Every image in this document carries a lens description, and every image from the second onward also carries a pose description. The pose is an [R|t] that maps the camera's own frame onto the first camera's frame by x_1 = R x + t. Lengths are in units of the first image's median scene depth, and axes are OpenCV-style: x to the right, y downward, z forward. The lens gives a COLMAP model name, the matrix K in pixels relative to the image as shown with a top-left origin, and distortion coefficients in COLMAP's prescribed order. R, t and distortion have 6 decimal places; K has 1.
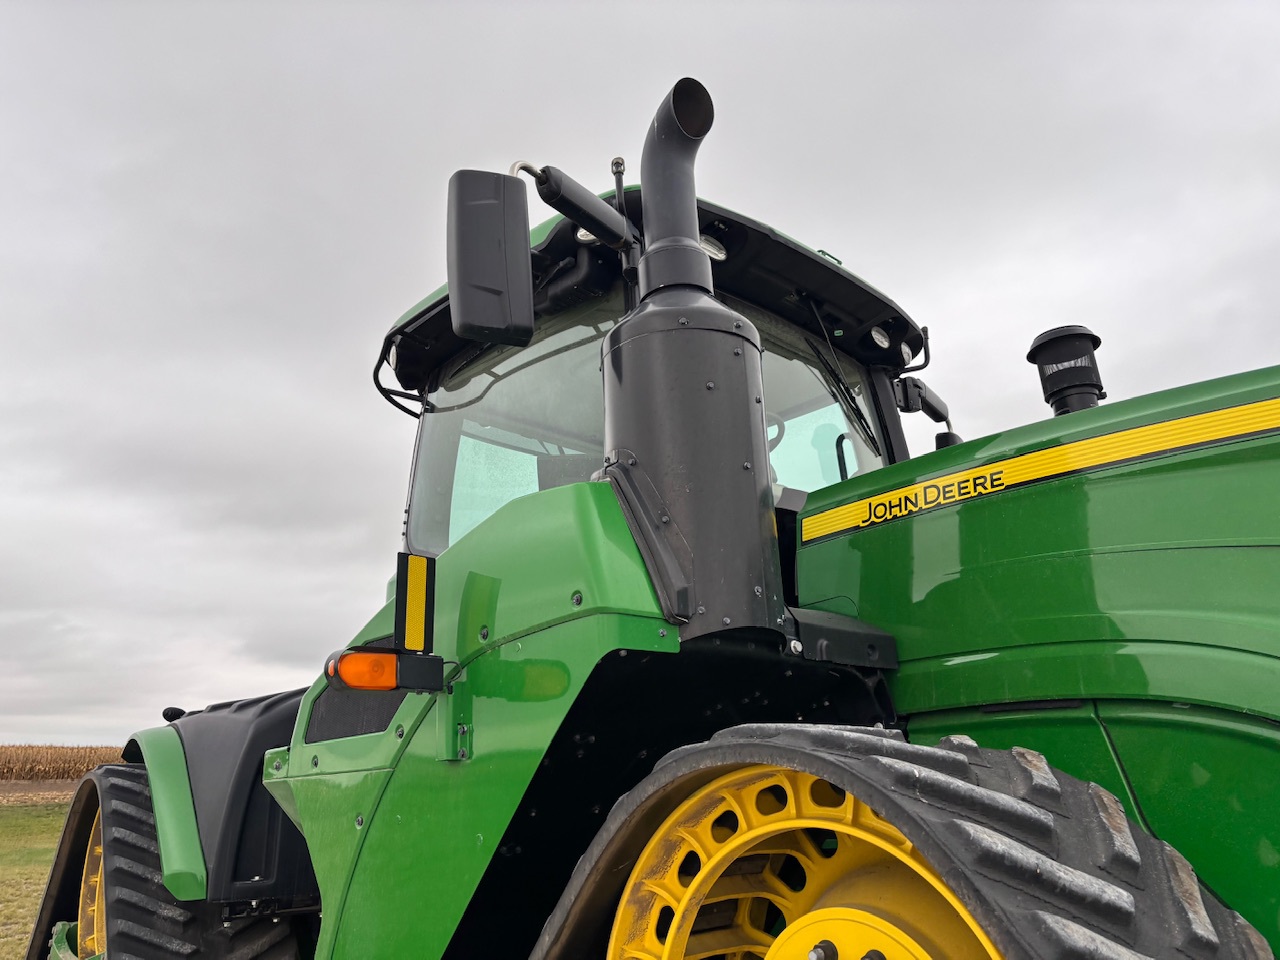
lens RADIAL K [[1006.9, 0, 640.0], [0, 1006.9, 480.0], [0, 0, 1]] dist [0.000265, -0.005886]
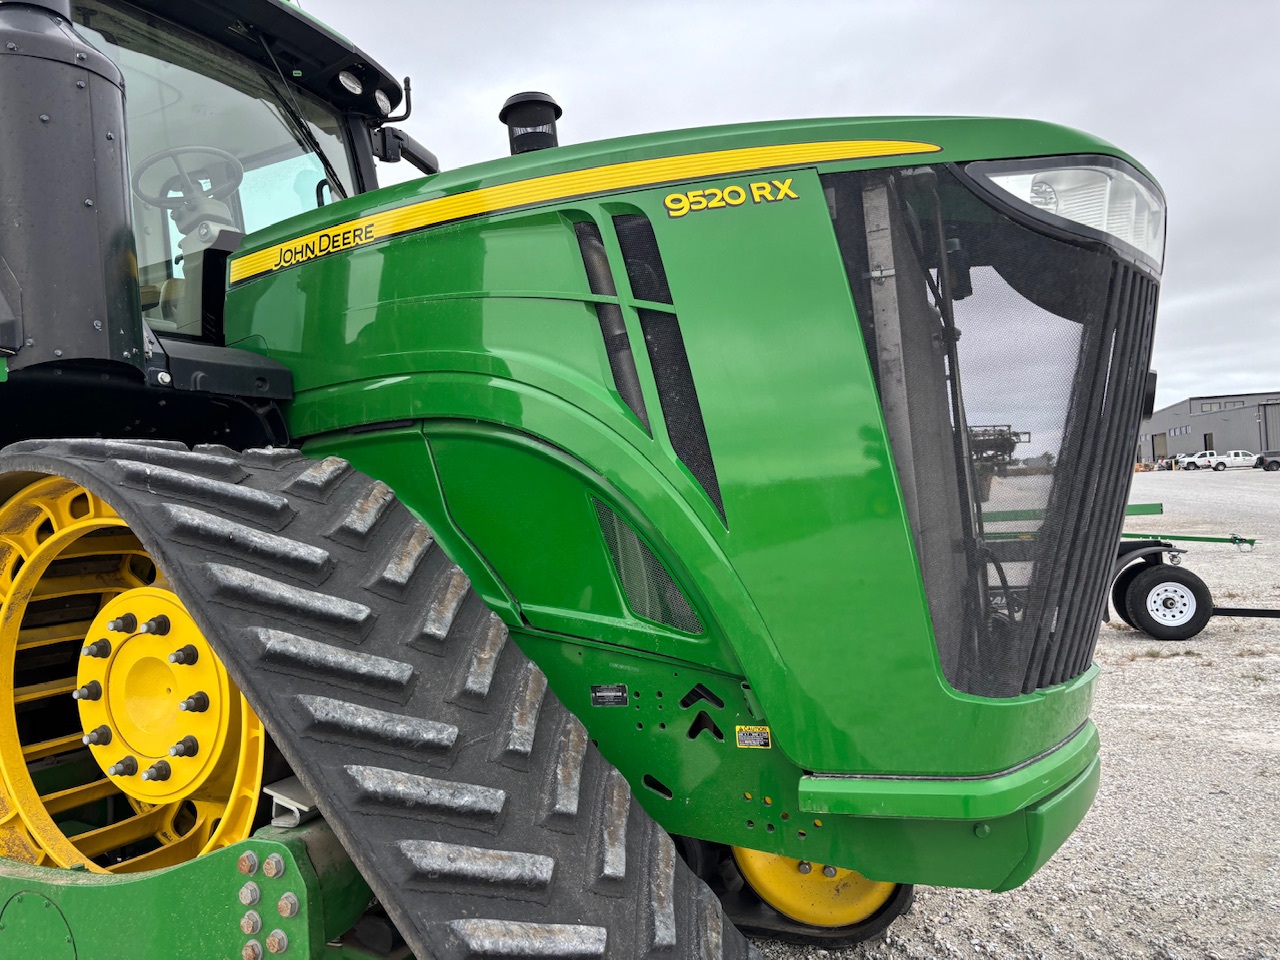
lens RADIAL K [[964.3, 0, 643.1], [0, 964.3, 484.9], [0, 0, 1]] dist [0.053349, -0.074092]
pose [[0.919489, -0.044972, 0.390534, 0.193505], [-0.056263, 0.968153, 0.243956, -0.008613], [-0.389068, -0.246288, 0.887676, -0.155296]]
